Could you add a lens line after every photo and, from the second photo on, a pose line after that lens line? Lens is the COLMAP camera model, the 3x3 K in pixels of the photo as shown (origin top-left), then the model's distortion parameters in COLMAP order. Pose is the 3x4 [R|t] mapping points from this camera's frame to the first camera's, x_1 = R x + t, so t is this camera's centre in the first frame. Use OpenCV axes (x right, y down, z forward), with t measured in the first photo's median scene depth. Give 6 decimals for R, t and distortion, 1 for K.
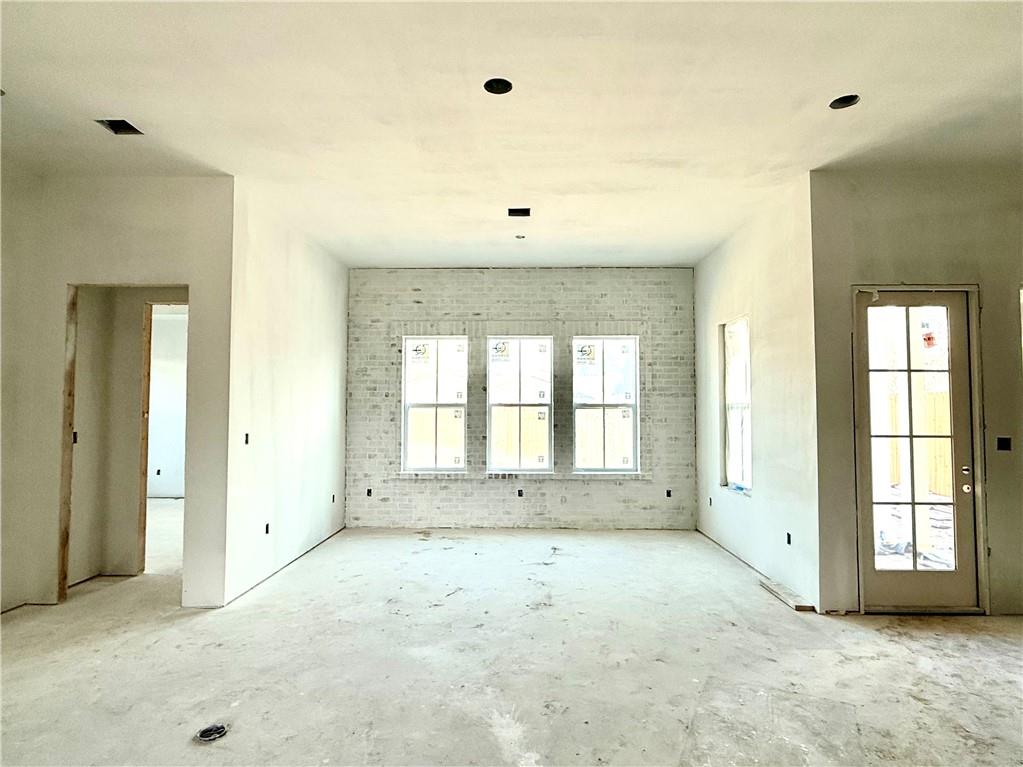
lens RADIAL K [[574.0, 0, 511.5], [0, 574.0, 383.5], [0, 0, 1]] dist [0.000826, -0.000394]
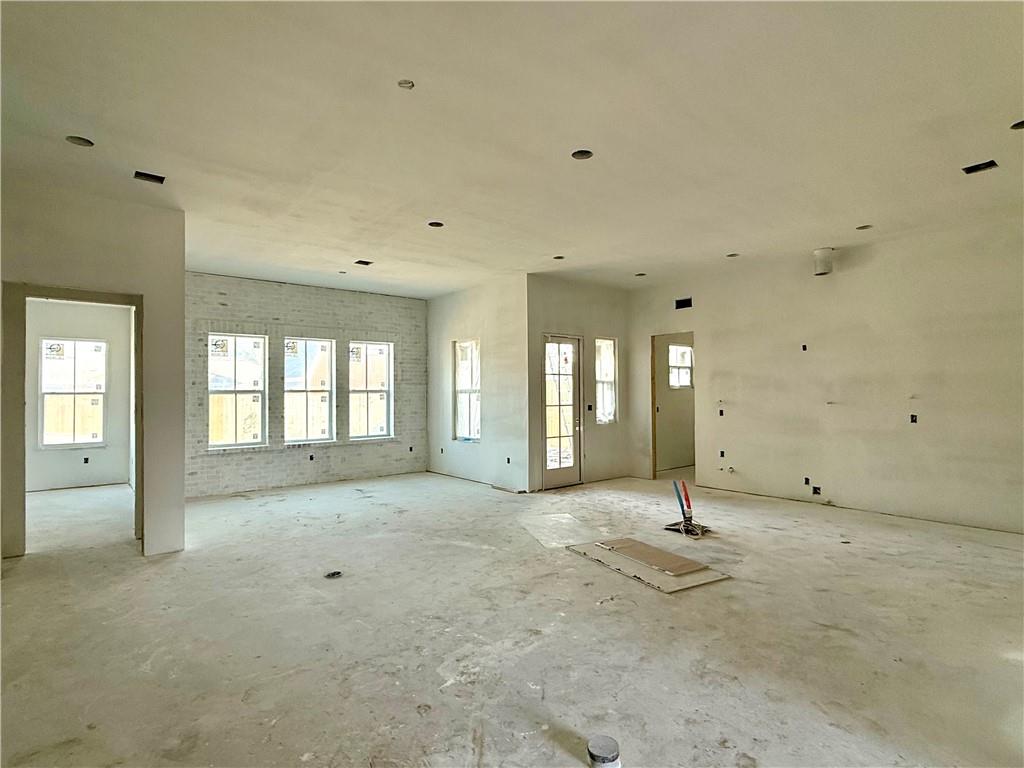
lens RADIAL K [[533.7, 0, 512.0], [0, 533.7, 384.0], [0, 0, 1]] dist [-0.002924, -0.000131]
pose [[0.759432, 0.002703, 0.650582, -0.433393], [-0.022343, 0.999510, 0.021928, -0.015878], [-0.650203, -0.031189, 0.759120, -0.227974]]
